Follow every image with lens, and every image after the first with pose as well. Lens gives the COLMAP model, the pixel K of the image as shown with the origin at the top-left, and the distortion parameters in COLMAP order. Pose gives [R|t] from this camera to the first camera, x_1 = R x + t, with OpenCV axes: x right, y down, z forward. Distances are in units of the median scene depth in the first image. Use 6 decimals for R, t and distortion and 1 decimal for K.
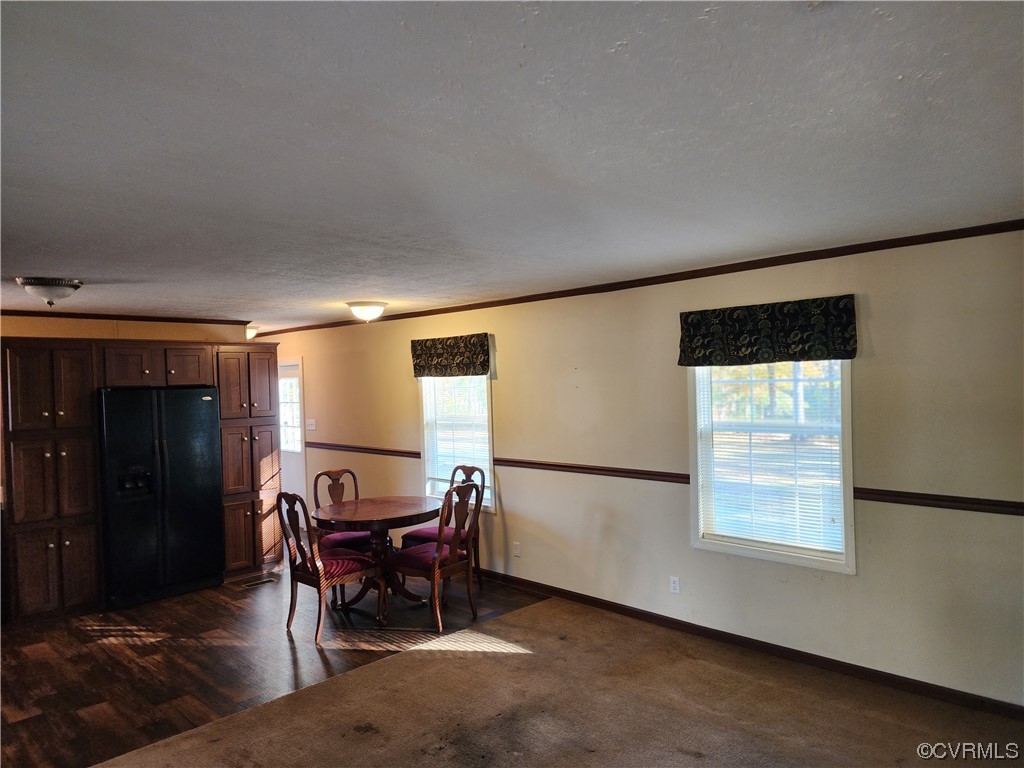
lens RADIAL K [[690.9, 0, 514.5], [0, 690.9, 384.6], [0, 0, 1]] dist [0.058866, -0.029388]
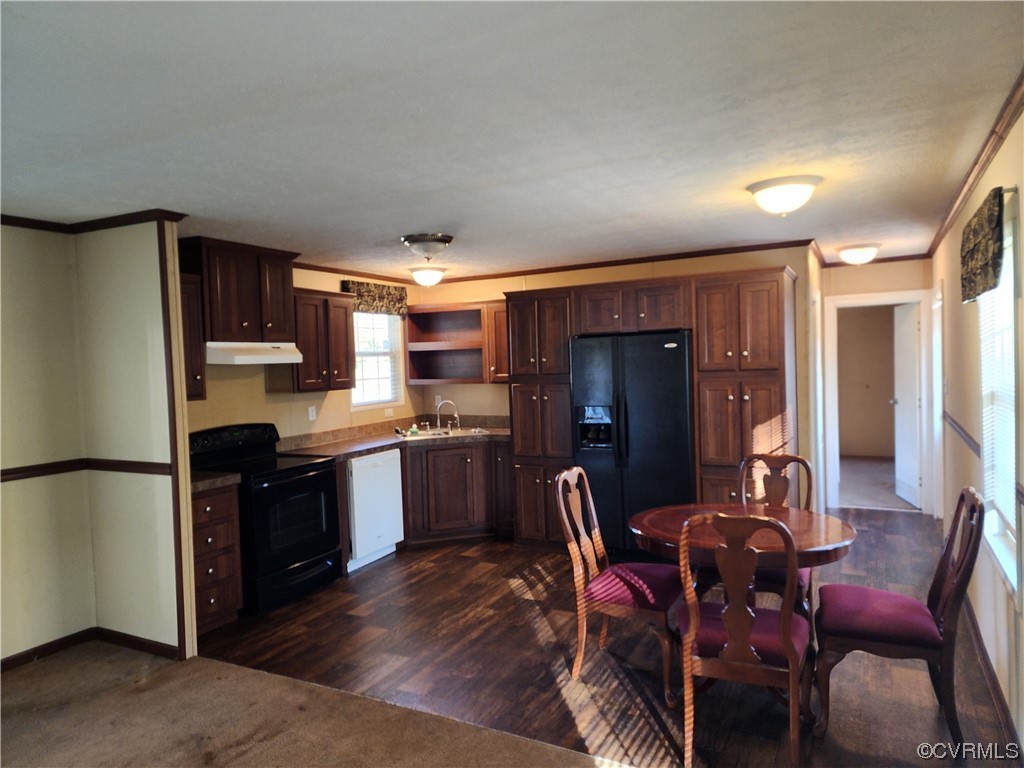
lens RADIAL K [[690.9, 0, 508.7], [0, 690.9, 387.3], [0, 0, 1]] dist [0.058866, -0.029388]
pose [[0.274648, 0.056293, -0.959896, 0.362586], [0.021005, 0.997695, 0.064519, 0.014729], [0.961315, -0.037883, 0.272832, 0.703462]]
